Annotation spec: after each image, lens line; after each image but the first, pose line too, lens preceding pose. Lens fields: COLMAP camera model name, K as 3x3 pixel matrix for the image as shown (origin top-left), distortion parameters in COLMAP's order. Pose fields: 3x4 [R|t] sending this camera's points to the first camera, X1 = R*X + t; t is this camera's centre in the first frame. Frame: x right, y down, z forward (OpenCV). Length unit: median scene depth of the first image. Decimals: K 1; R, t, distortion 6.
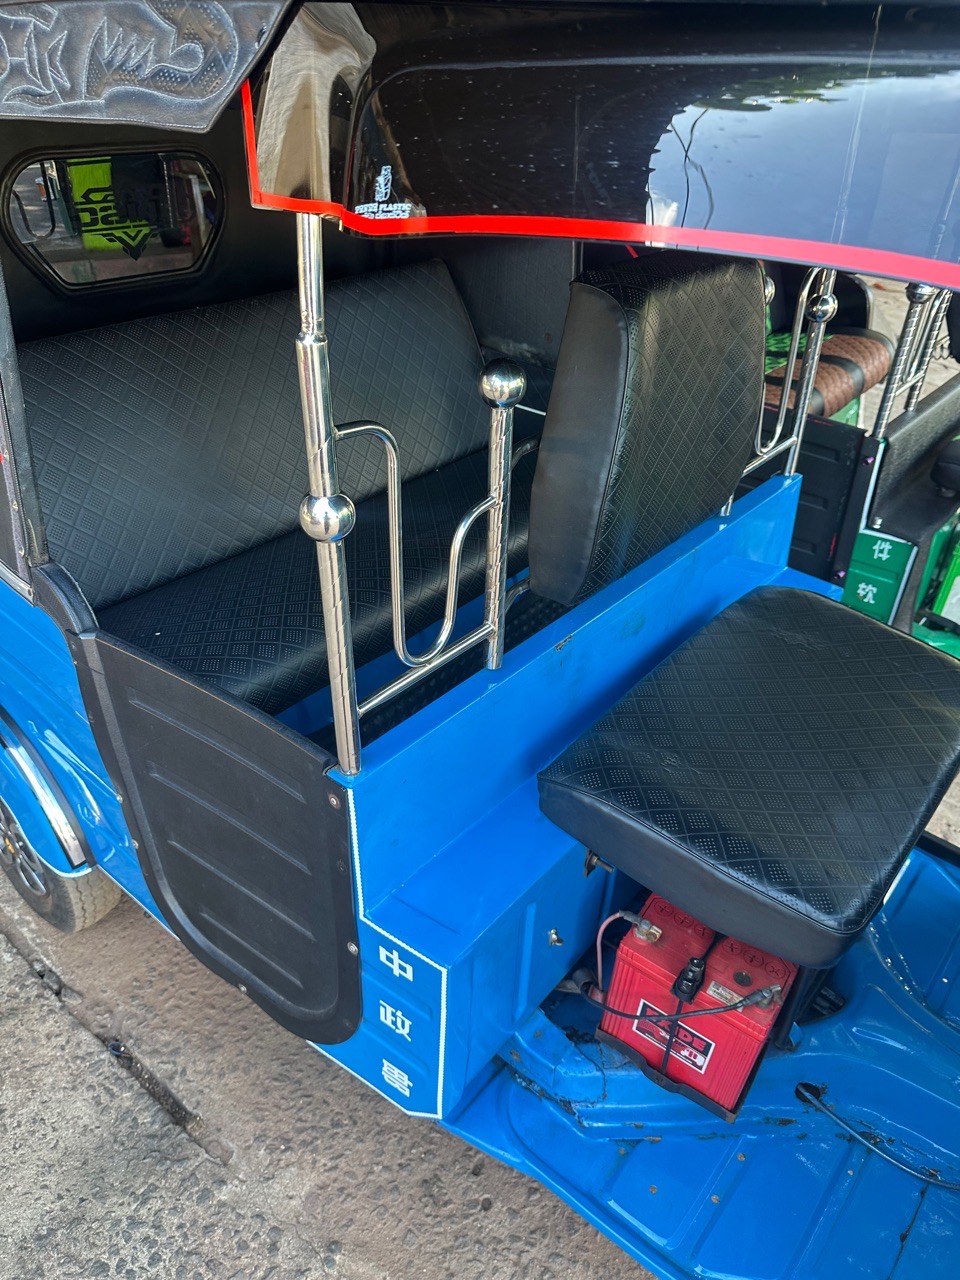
lens RADIAL K [[872.6, 0, 479.0], [0, 872.6, 645.1], [0, 0, 1]] dist [-0.001739, -0.004601]
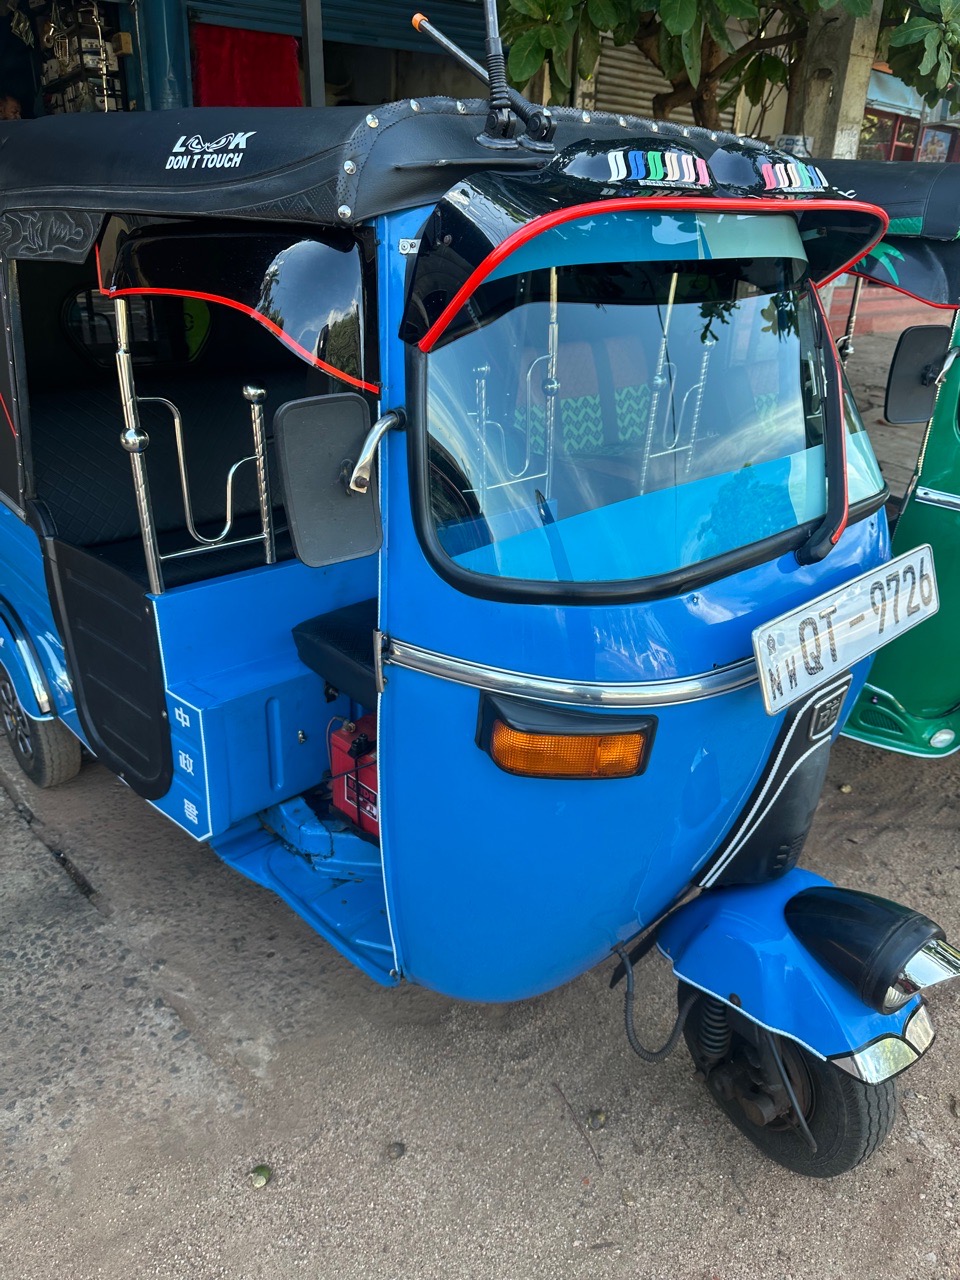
lens RADIAL K [[886.2, 0, 480.0], [0, 886.2, 640.0], [0, 0, 1]] dist [0.009615, -0.001428]
pose [[0.991074, 0.047949, -0.124392, 0.502622], [-0.066488, 0.986530, -0.149459, 0.316005], [0.115550, 0.156395, 0.980912, -0.482358]]
